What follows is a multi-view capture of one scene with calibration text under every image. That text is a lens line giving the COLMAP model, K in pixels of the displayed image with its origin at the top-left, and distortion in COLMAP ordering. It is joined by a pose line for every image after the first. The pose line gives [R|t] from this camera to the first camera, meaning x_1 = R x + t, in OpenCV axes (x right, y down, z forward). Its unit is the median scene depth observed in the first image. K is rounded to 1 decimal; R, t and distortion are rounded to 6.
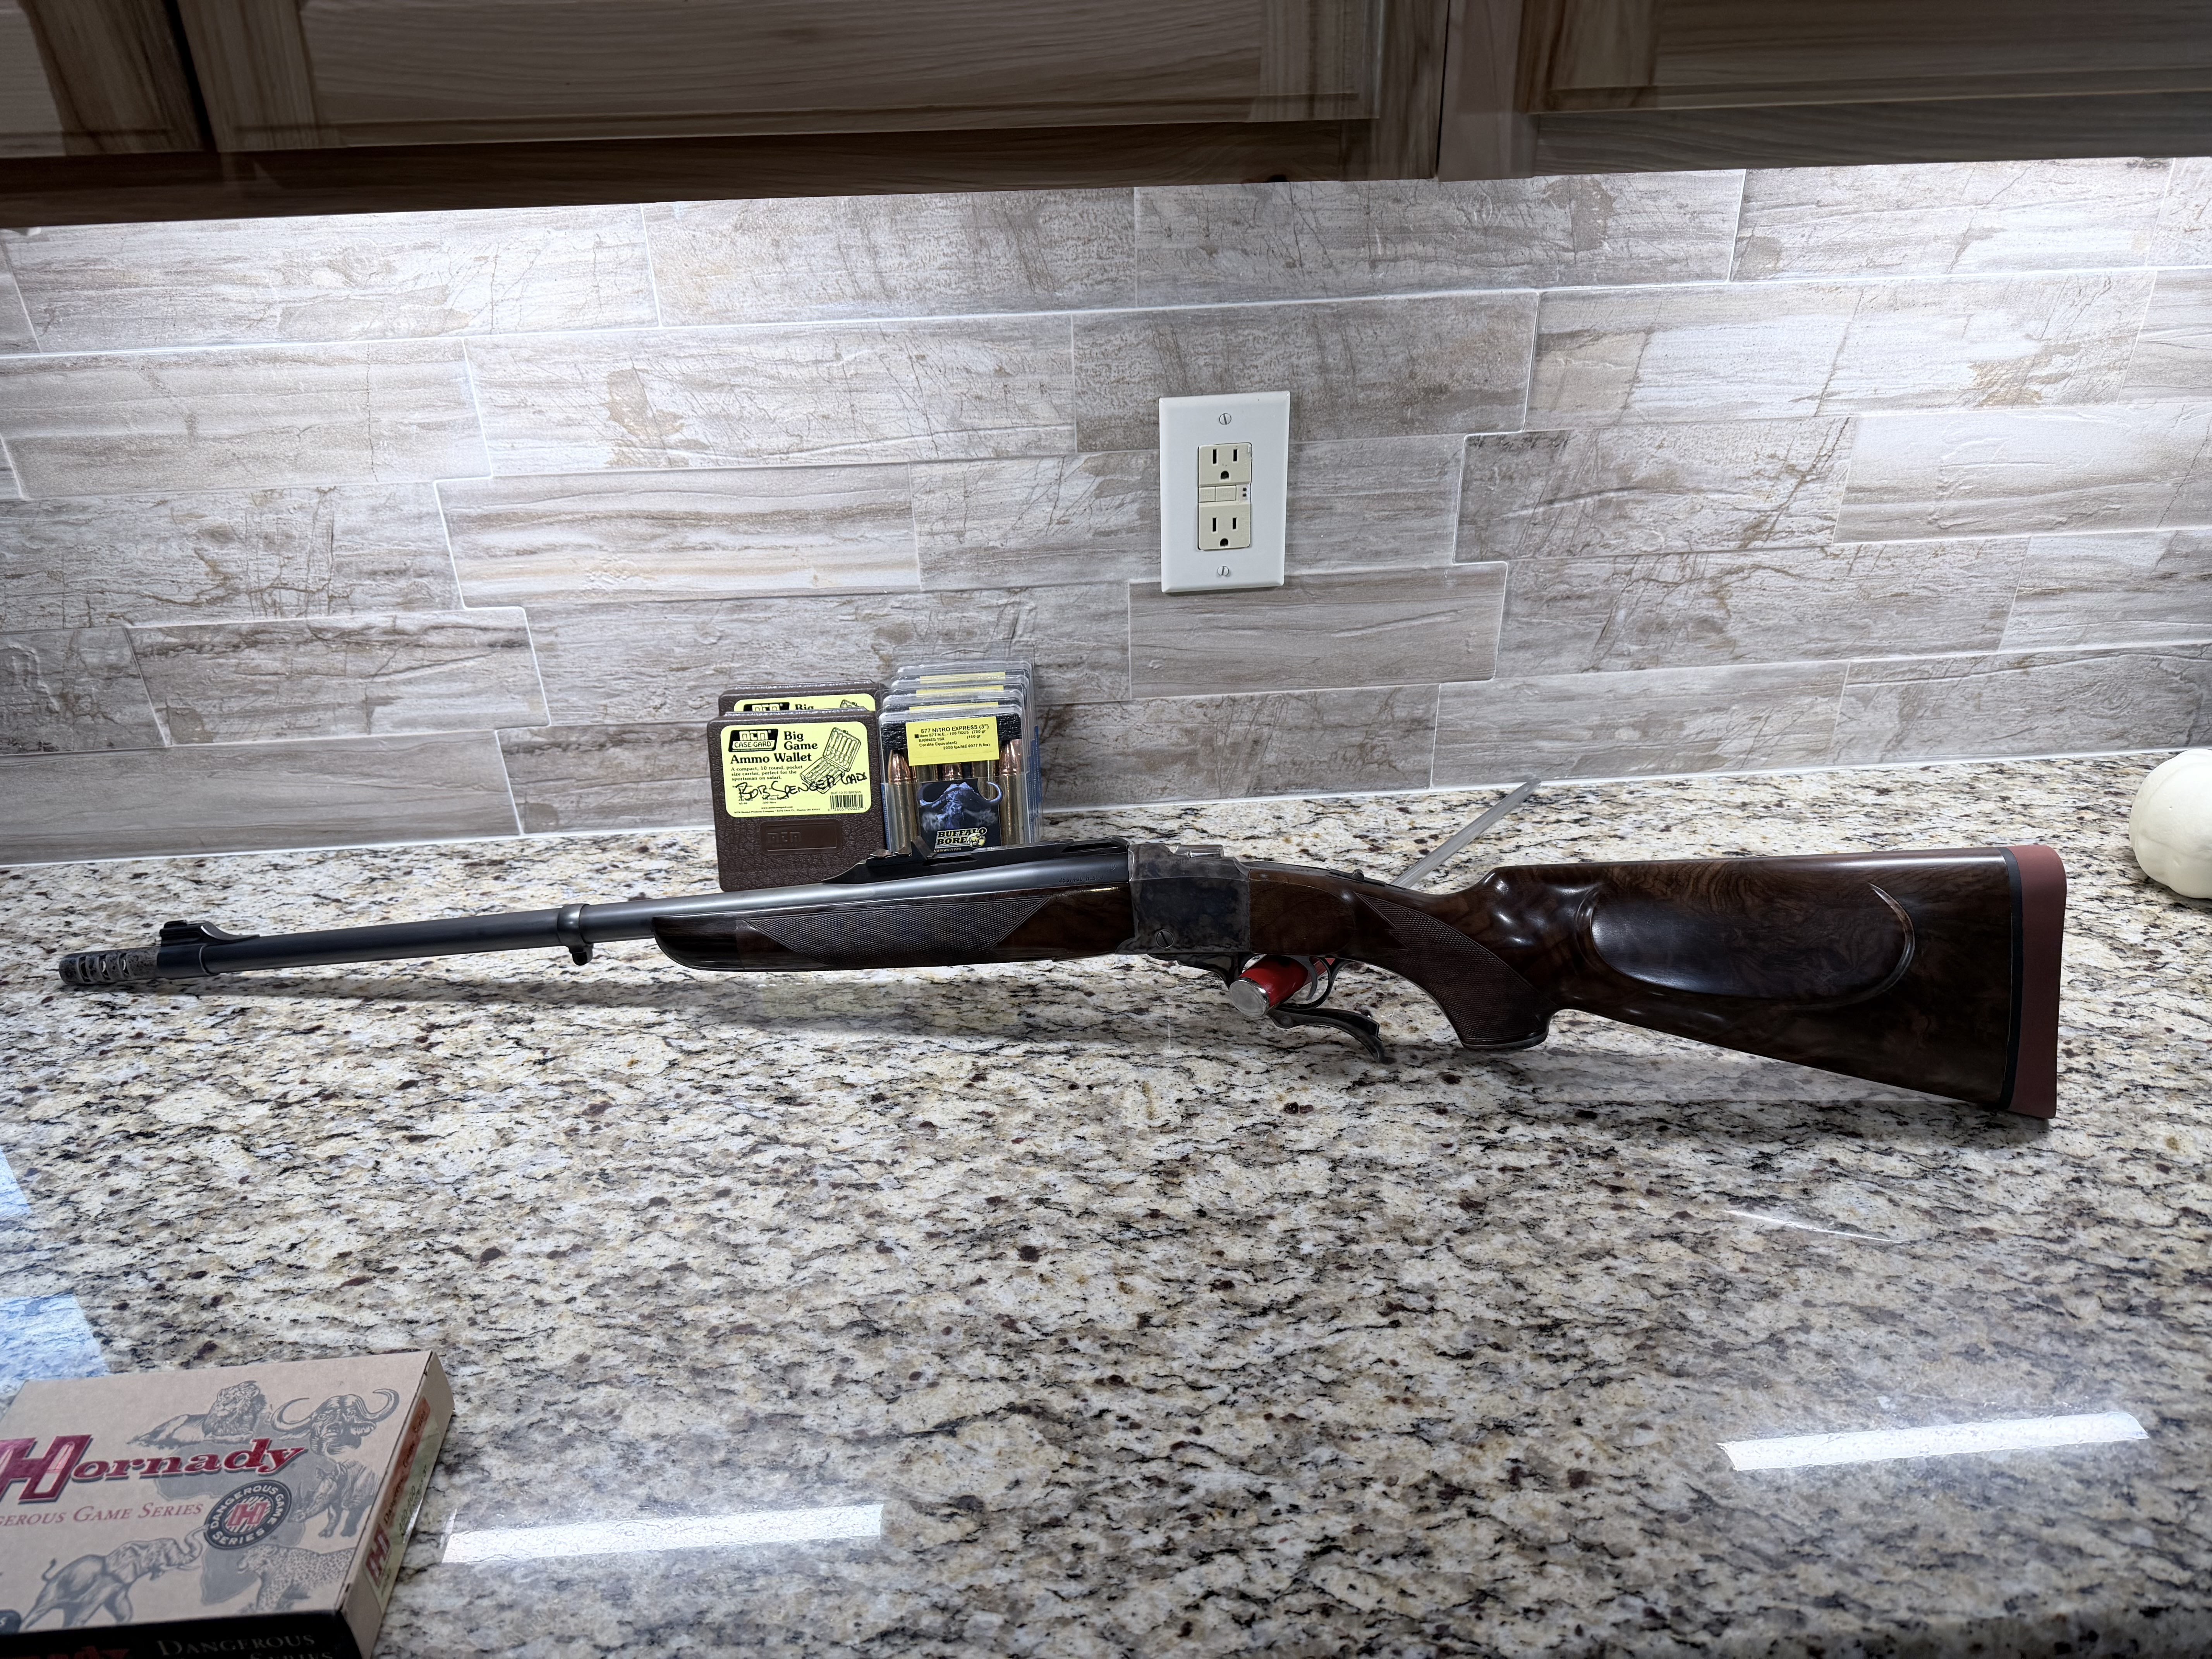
lens RADIAL K [[1598.4, 0, 1078.1], [0, 1598.4, 852.6], [0, 0, 1]] dist [0.006037, -0.019863]
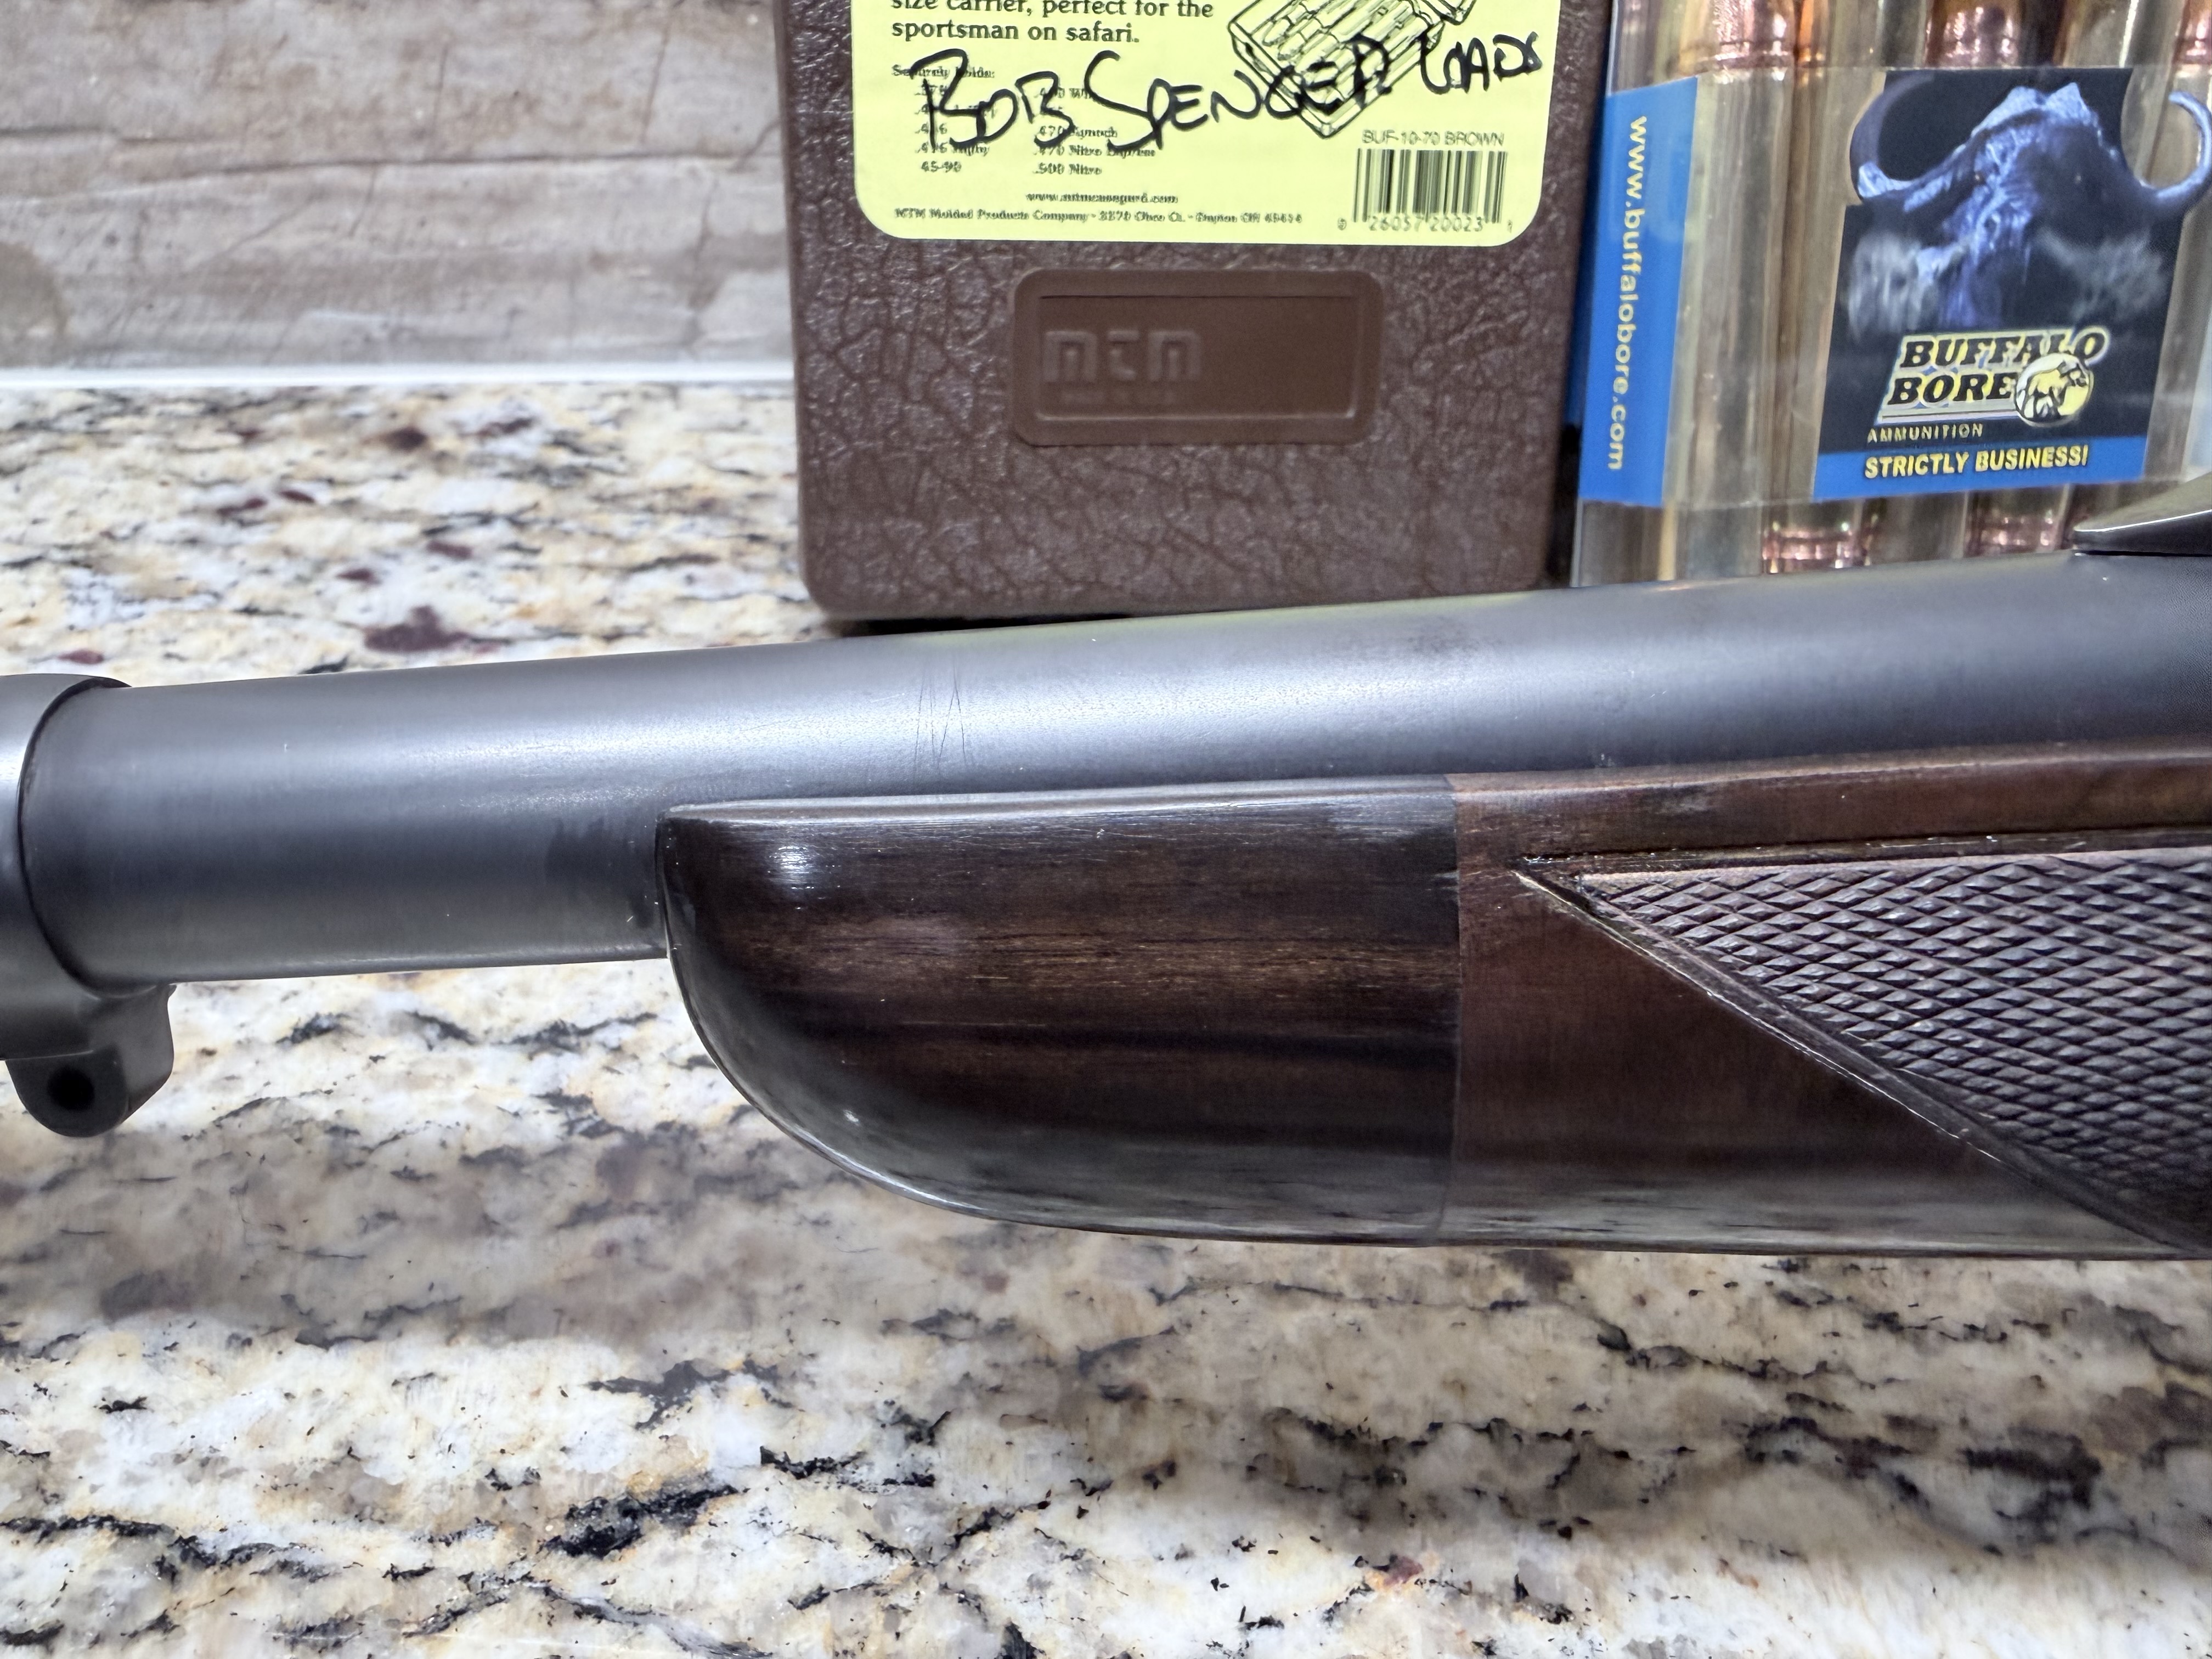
lens RADIAL K [[1598.4, 0, 981.2], [0, 1598.4, 848.4], [0, 0, 1]] dist [0.006037, -0.019863]
pose [[0.991957, -0.001153, 0.126570, -0.298822], [-0.020317, 0.985542, 0.168211, 0.025308], [-0.124934, -0.169429, 0.977591, 1.020362]]
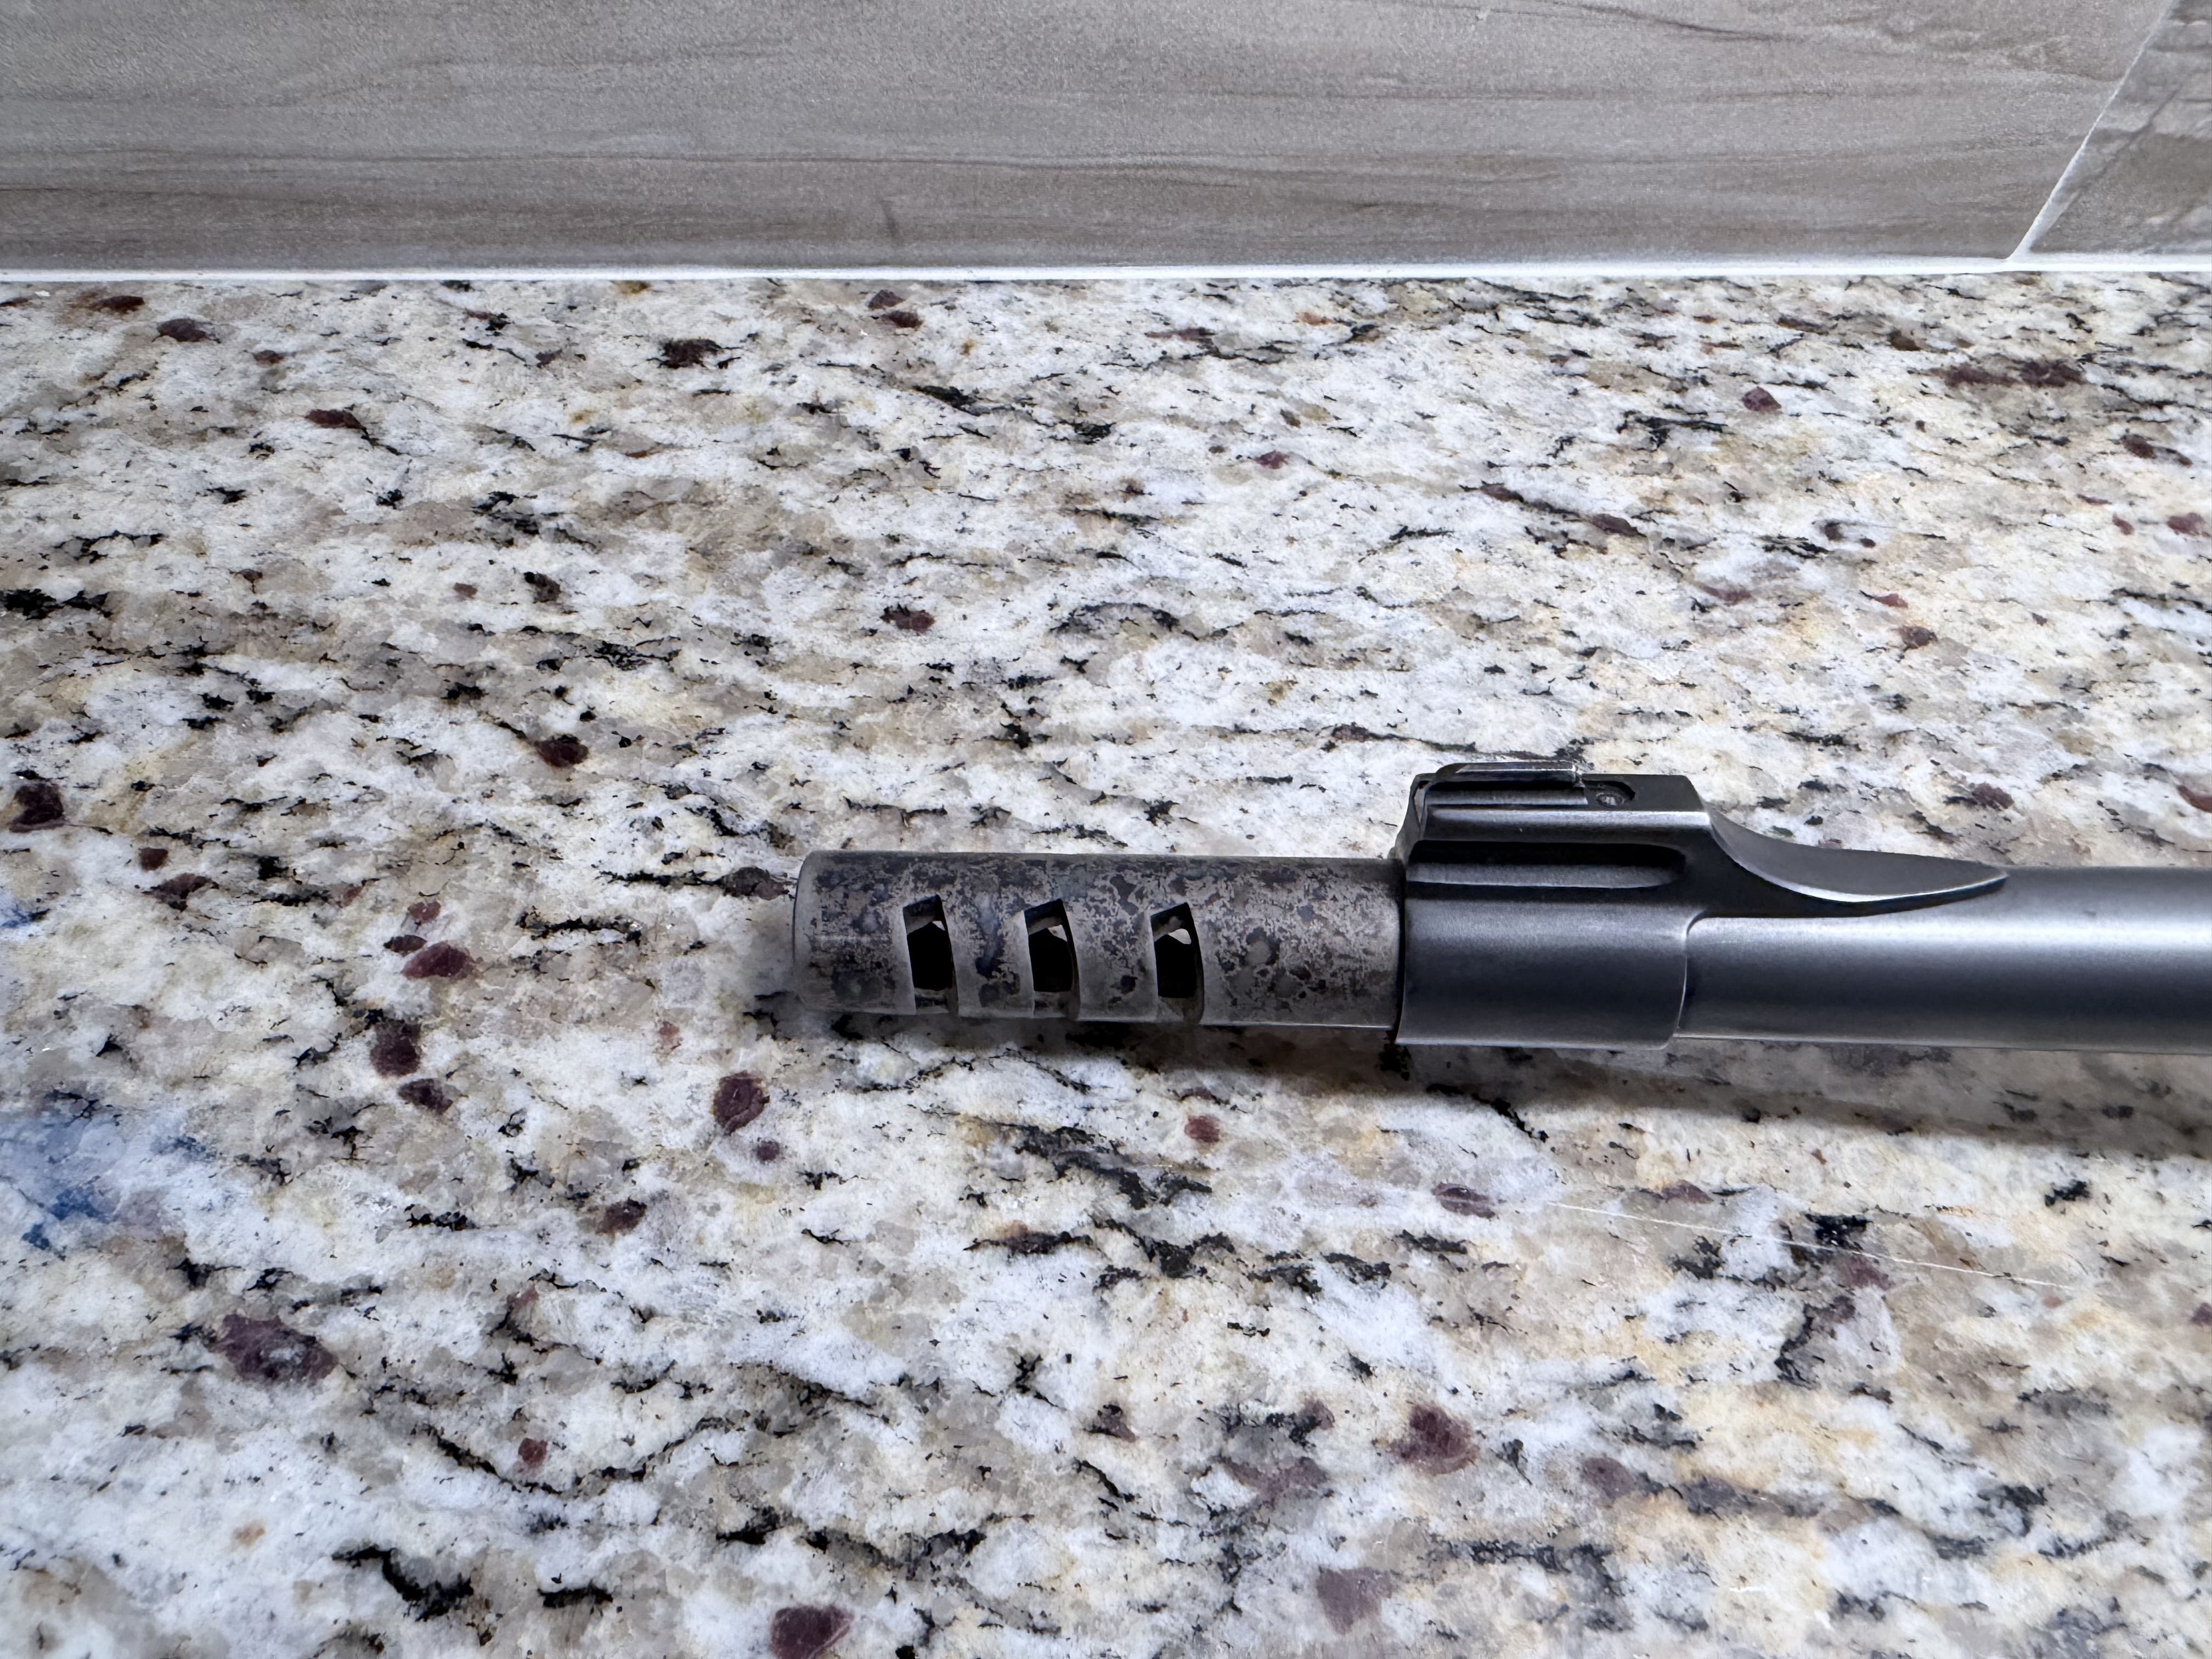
lens RADIAL K [[1598.4, 0, 881.2], [0, 1598.4, 796.0], [0, 0, 1]] dist [0.006037, -0.019863]
pose [[0.997986, 0.036444, 0.051915, -0.794840], [-0.052533, 0.933583, 0.354490, -0.015952], [-0.035548, -0.356503, 0.933618, 1.030992]]
